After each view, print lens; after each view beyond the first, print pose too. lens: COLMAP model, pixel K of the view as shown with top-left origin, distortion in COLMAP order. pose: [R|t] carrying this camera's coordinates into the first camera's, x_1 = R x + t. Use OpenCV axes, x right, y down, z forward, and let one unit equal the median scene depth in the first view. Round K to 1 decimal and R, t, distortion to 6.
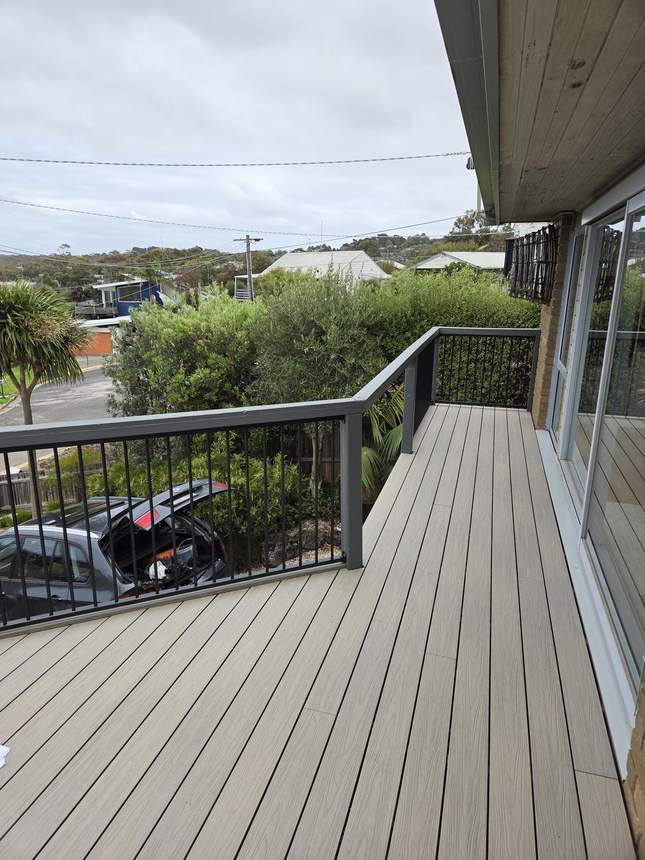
lens RADIAL K [[574.5, 0, 322.5], [0, 574.5, 430.0], [0, 0, 1]] dist [0.086509, -0.064007]
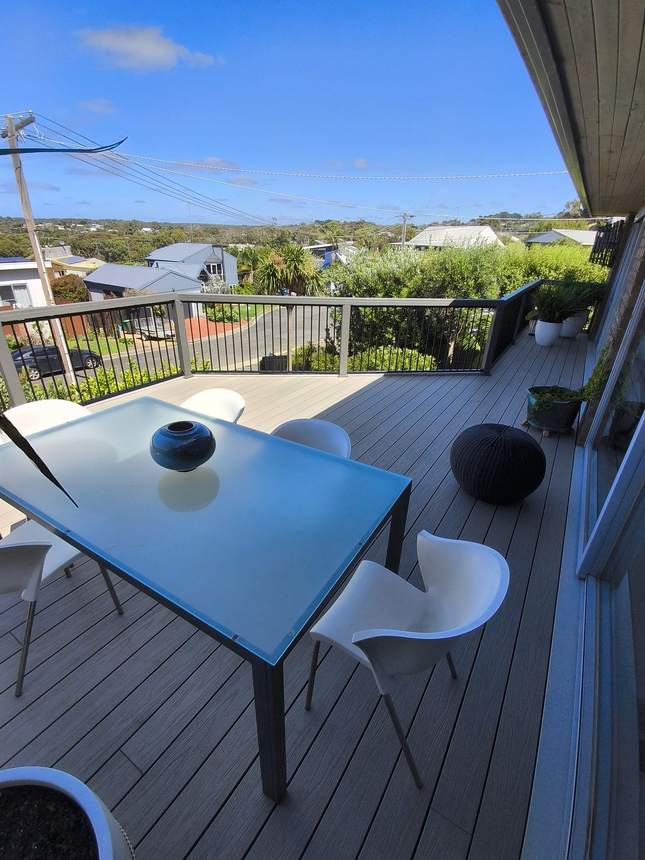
lens RADIAL K [[391.0, 0, 325.8], [0, 391.0, 439.5], [0, 0, 1]] dist [0.015461, -0.024904]
pose [[0.961952, 0.145071, -0.231524, -0.020457], [-0.095112, 0.972194, 0.213990, 0.025882], [0.256130, -0.183827, 0.949002, -0.095228]]
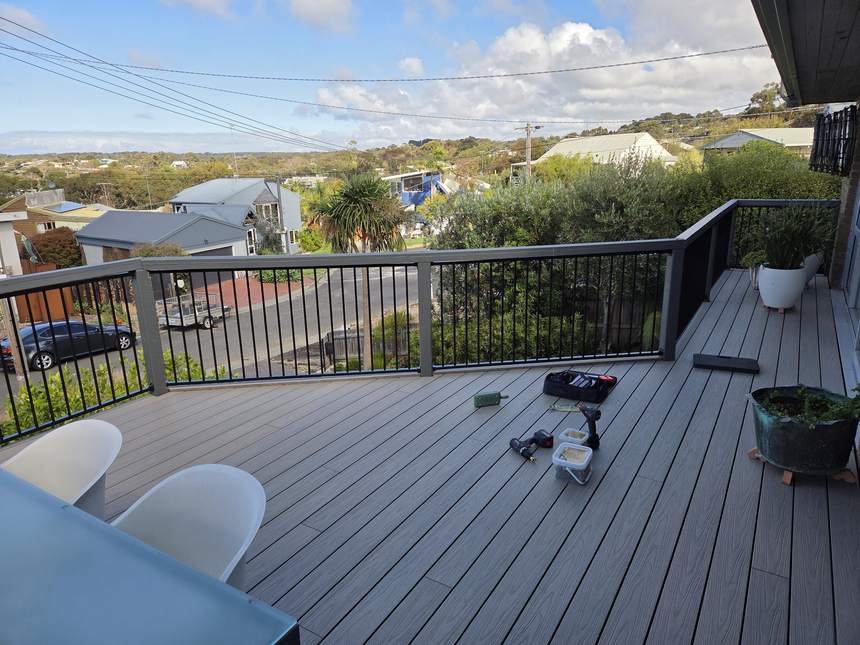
lens RADIAL K [[574.5, 0, 430.0], [0, 574.5, 322.5], [0, 0, 1]] dist [0.086509, -0.064007]
pose [[0.964149, 0.042663, -0.261911, -0.016755], [-0.040739, 0.999088, 0.012773, 0.018206], [0.262217, -0.001645, 0.965008, -0.066590]]
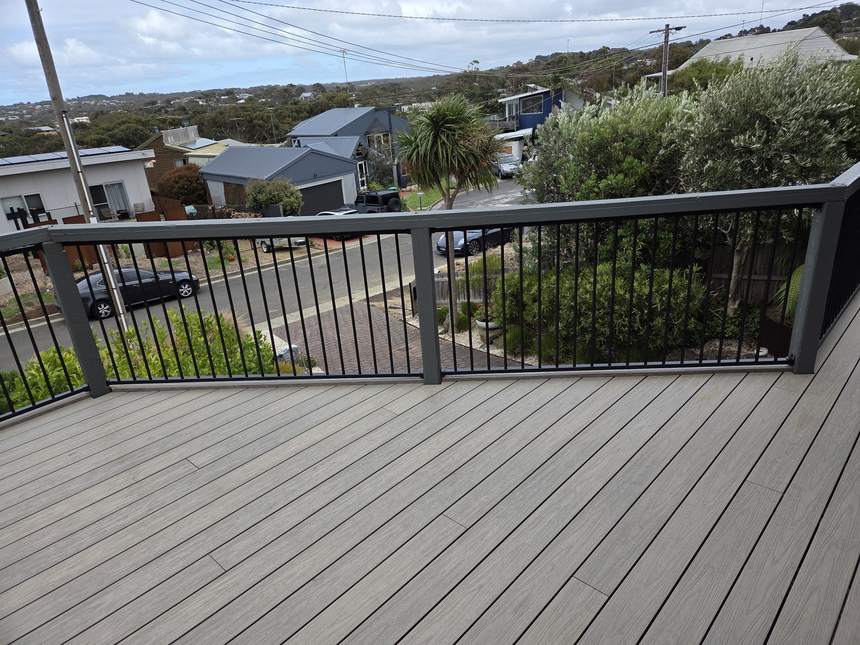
lens RADIAL K [[578.5, 0, 436.2], [0, 578.5, 323.2], [0, 0, 1]] dist [0.087328, -0.070080]
pose [[0.894802, 0.100266, -0.435058, -0.007868], [-0.043078, 0.989299, 0.139399, 0.006107], [0.444379, -0.105993, 0.889546, -0.012758]]
